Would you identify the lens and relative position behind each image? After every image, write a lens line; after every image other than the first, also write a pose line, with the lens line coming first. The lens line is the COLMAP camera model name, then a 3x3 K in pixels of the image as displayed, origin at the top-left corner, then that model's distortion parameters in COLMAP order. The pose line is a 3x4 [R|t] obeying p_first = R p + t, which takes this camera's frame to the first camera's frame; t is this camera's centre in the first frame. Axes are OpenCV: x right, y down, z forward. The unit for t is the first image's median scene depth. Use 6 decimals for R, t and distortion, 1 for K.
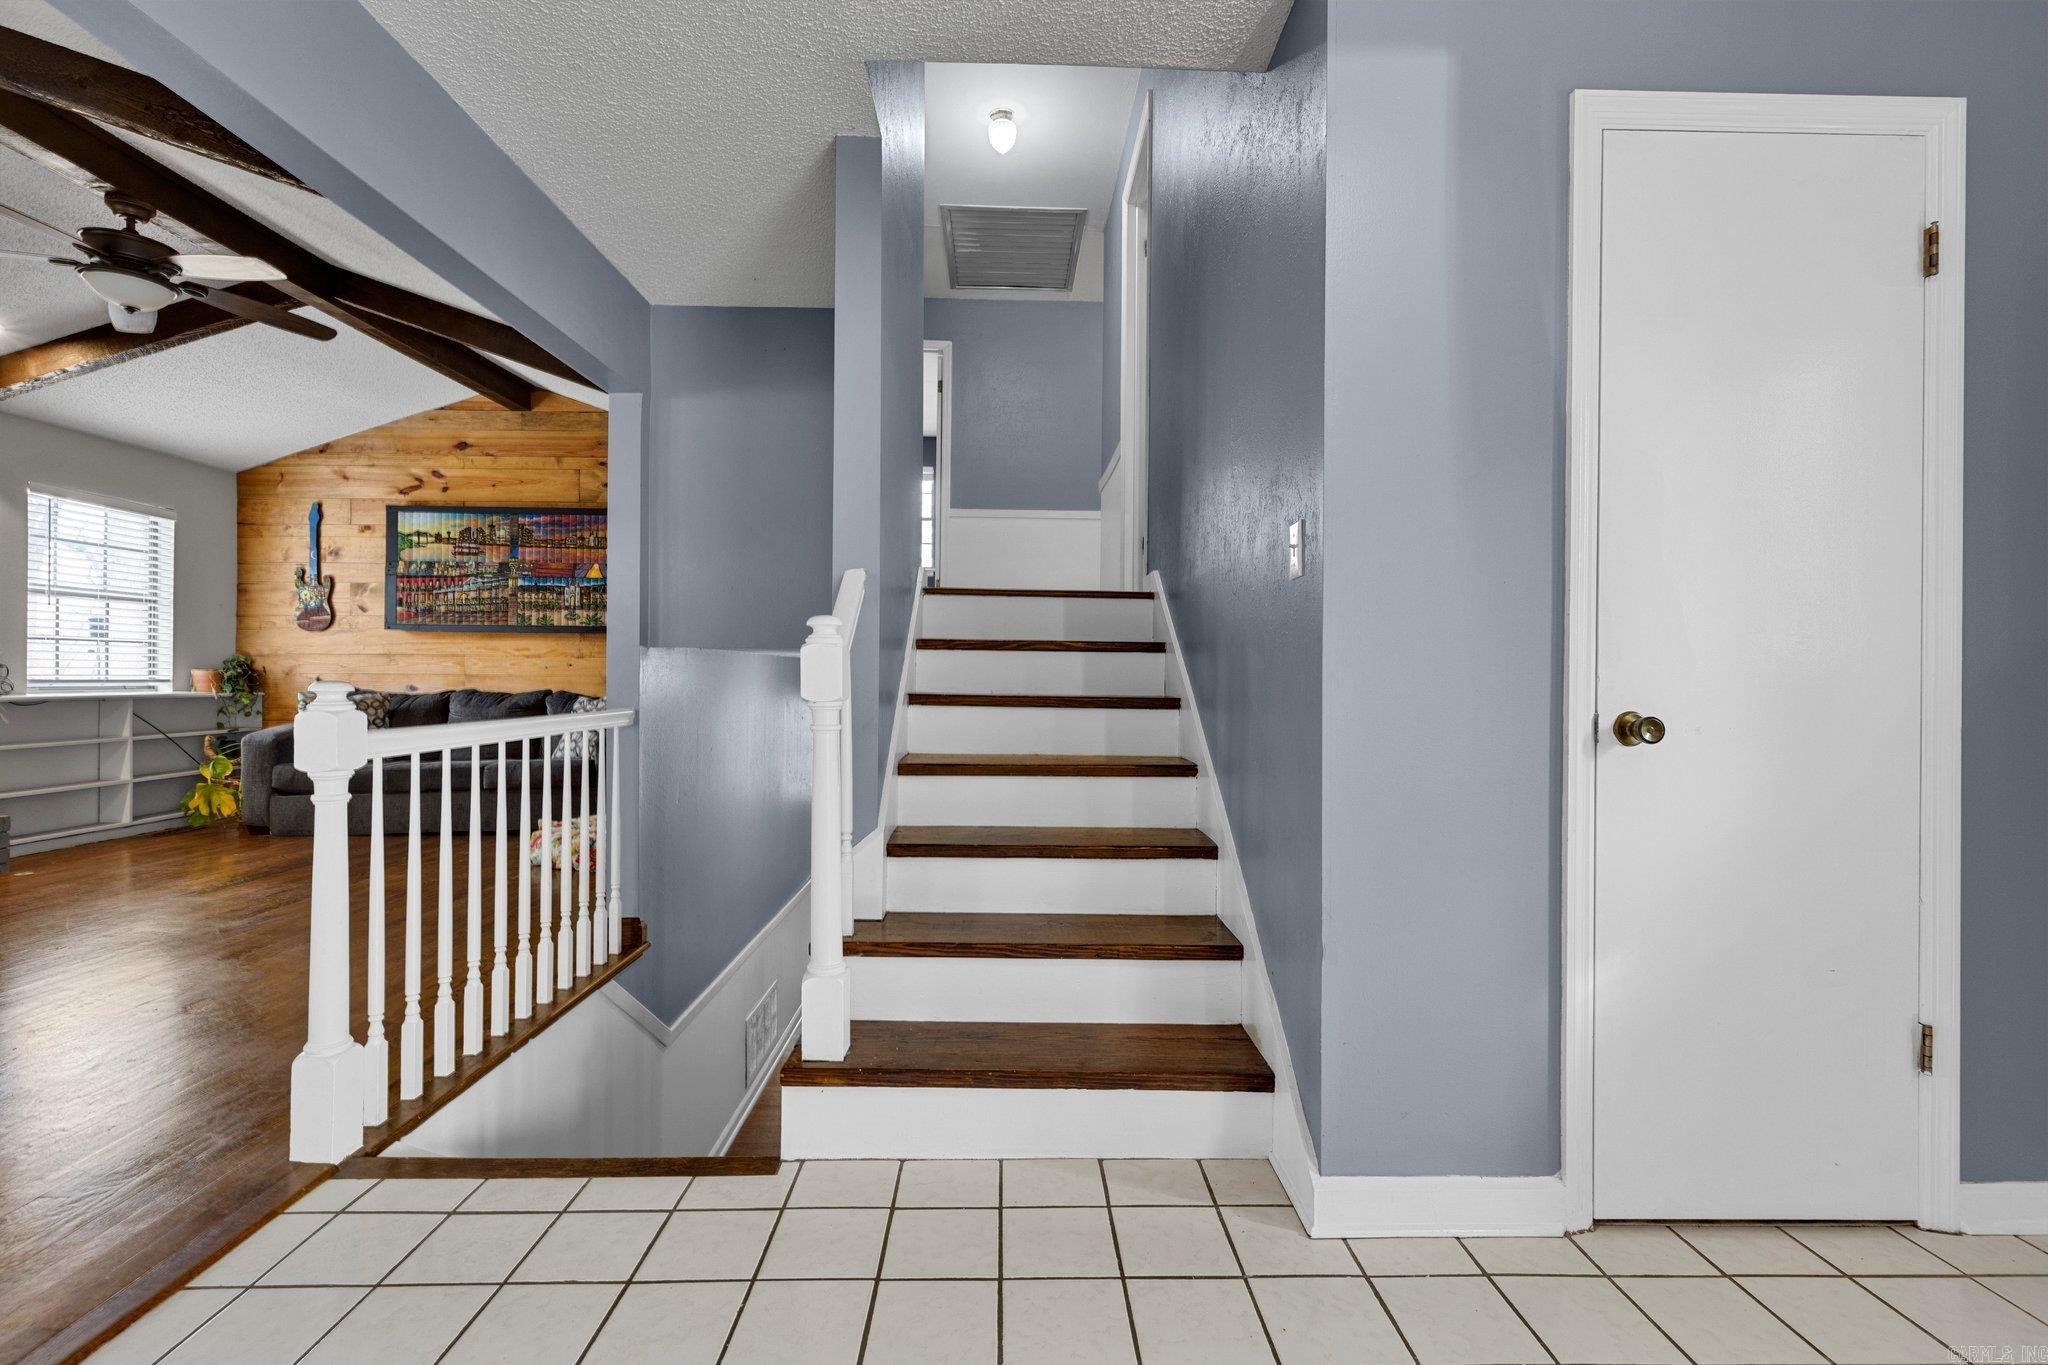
lens RADIAL K [[920.7, 0, 1024.3], [0, 920.7, 674.7], [0, 0, 1]] dist [0.004285, 0.000169]
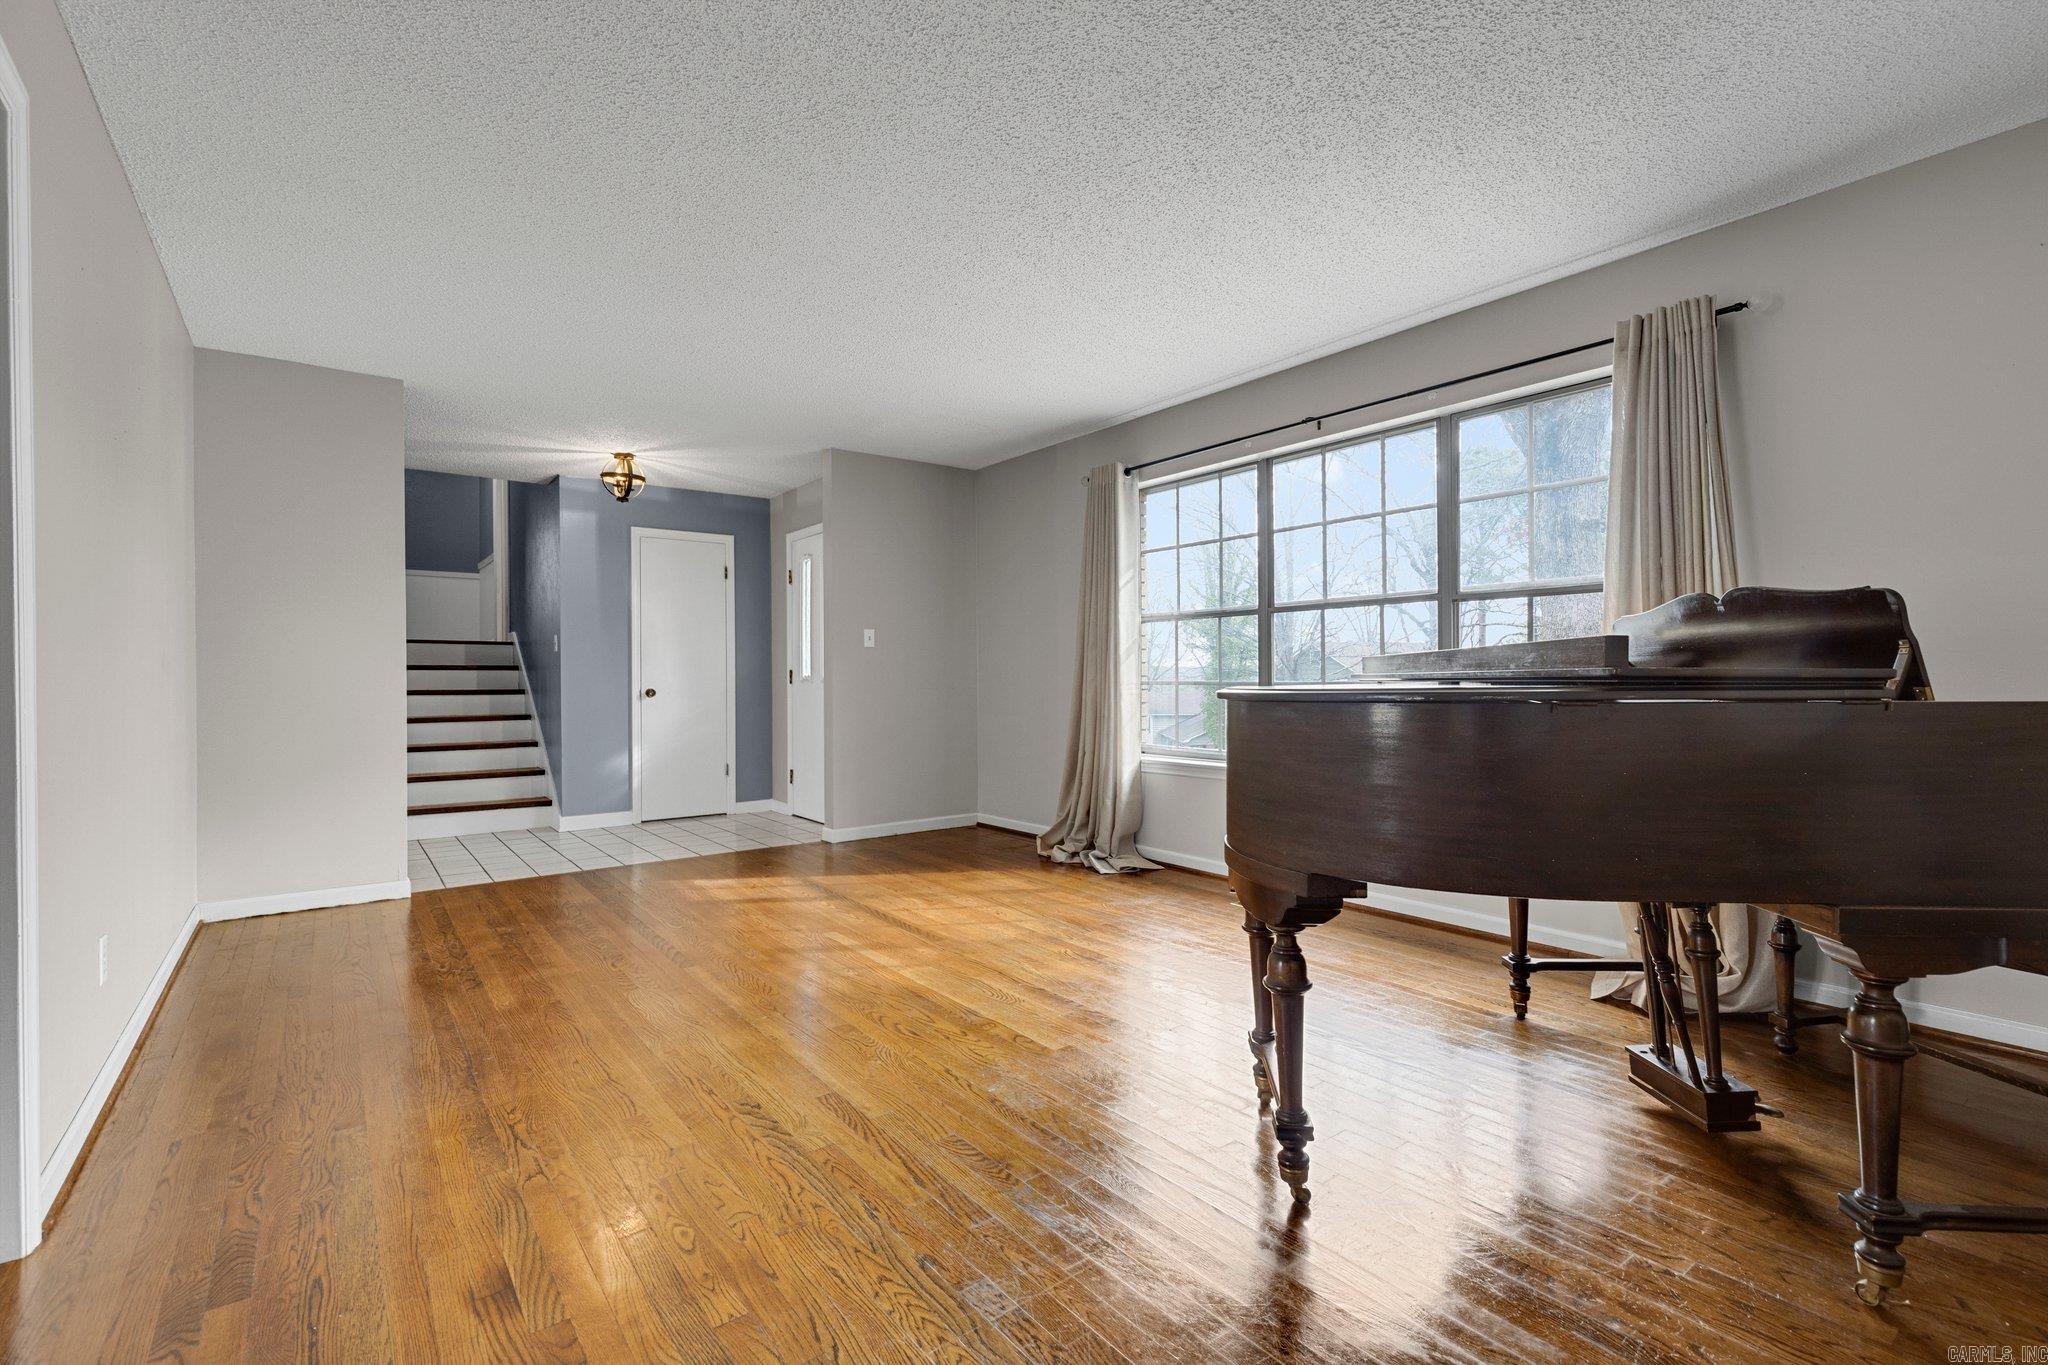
lens RADIAL K [[926.4, 0, 1016.5], [0, 926.4, 675.9], [0, 0, 1]] dist [0.004186, 0.000321]
pose [[0.812538, -0.014311, 0.582732, -0.211411], [0.011583, 0.999898, 0.008405, -0.016693], [-0.582793, -0.000080, 0.812621, -1.824780]]
